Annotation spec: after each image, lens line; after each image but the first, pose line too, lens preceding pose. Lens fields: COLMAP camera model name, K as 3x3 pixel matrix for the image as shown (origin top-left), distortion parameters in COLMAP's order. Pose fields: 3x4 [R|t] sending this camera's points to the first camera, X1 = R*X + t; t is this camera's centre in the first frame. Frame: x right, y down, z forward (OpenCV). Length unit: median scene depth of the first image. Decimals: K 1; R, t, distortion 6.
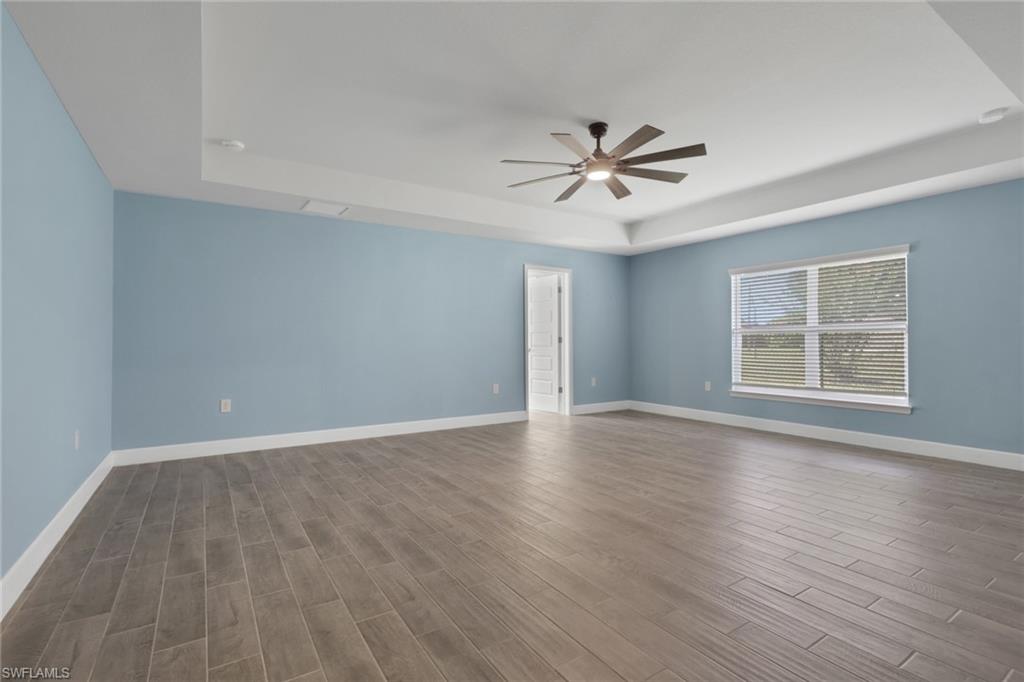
lens RADIAL K [[482.9, 0, 507.6], [0, 482.9, 341.8], [0, 0, 1]] dist [-0.004720, 0.000042]
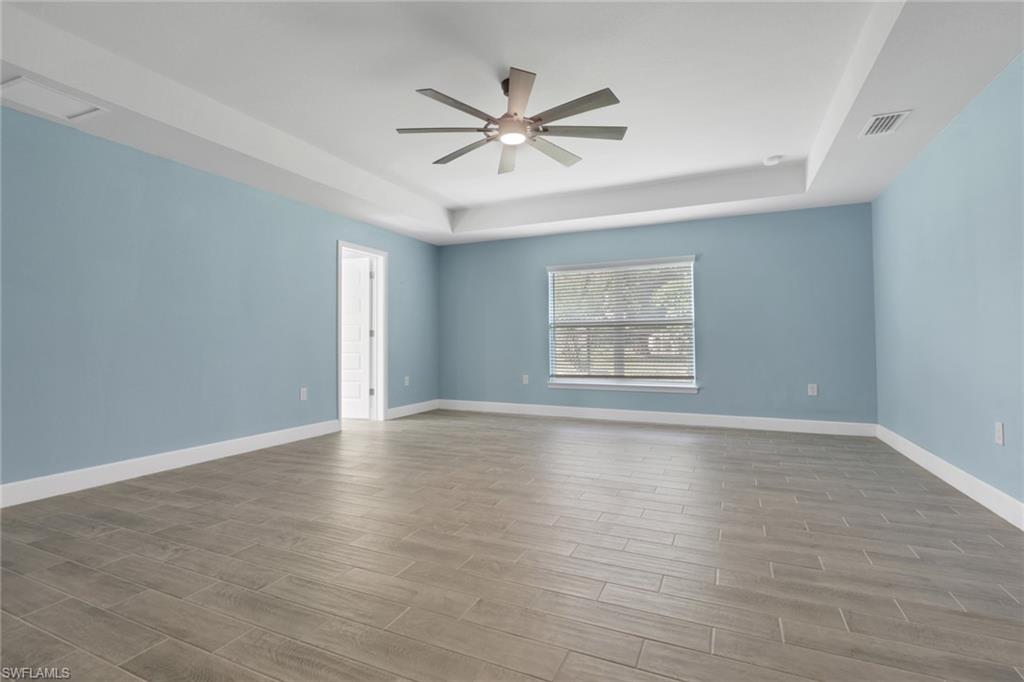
lens RADIAL K [[485.2, 0, 511.3], [0, 485.2, 333.2], [0, 0, 1]] dist [-0.001747, 0.000217]
pose [[0.839208, 0.009279, 0.543731, -0.175090], [0.001919, 0.999798, -0.020024, 0.015509], [-0.543807, 0.017848, 0.839021, 0.162732]]
